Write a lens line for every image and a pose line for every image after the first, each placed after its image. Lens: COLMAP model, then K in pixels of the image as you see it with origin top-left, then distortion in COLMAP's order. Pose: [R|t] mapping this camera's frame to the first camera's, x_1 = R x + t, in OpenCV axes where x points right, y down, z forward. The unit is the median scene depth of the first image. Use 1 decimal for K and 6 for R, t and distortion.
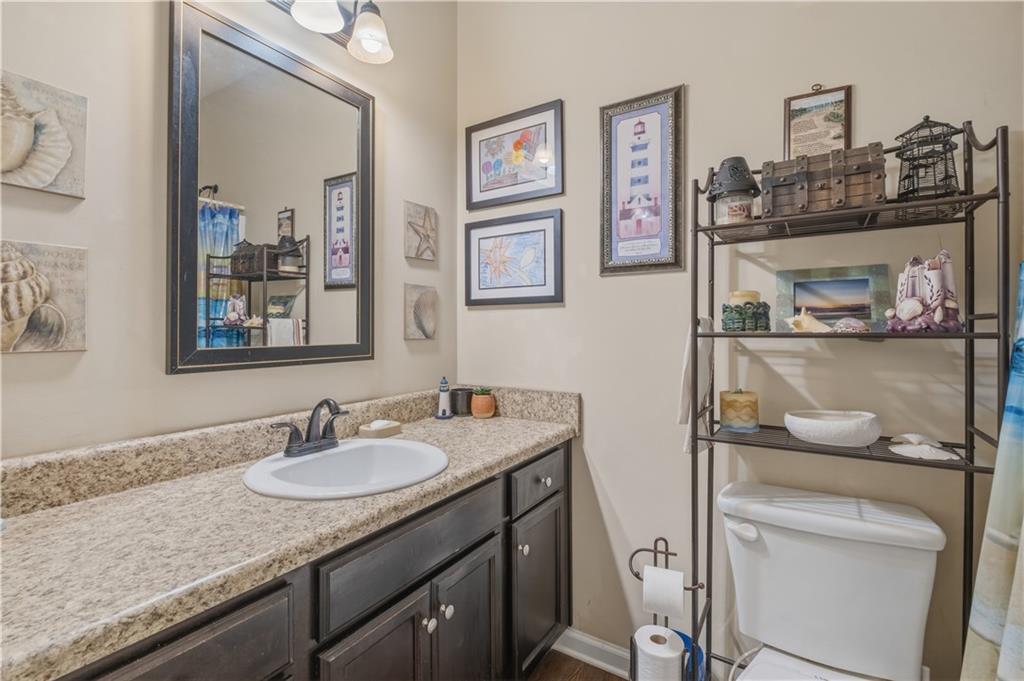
lens RADIAL K [[457.7, 0, 509.6], [0, 457.7, 335.4], [0, 0, 1]] dist [0.002231, -0.005401]
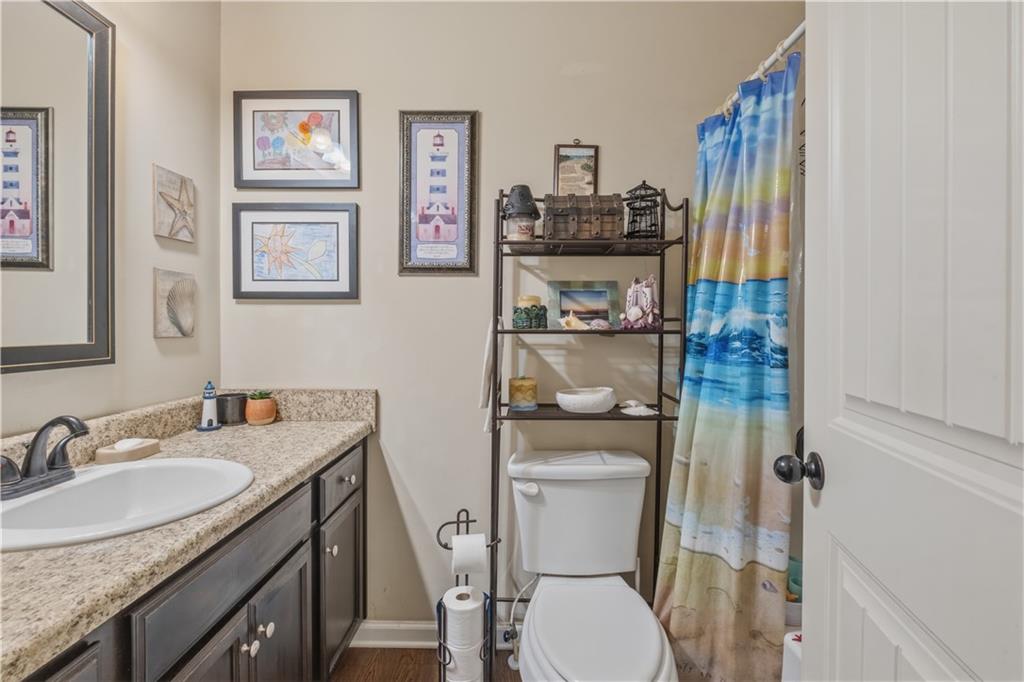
lens RADIAL K [[457.7, 0, 510.1], [0, 457.7, 348.3], [0, 0, 1]] dist [0.002231, -0.005401]
pose [[0.852560, -0.017966, 0.522321, -0.159172], [0.001172, 0.999472, 0.032465, 0.003124], [-0.522628, -0.027066, 0.852131, -0.024009]]
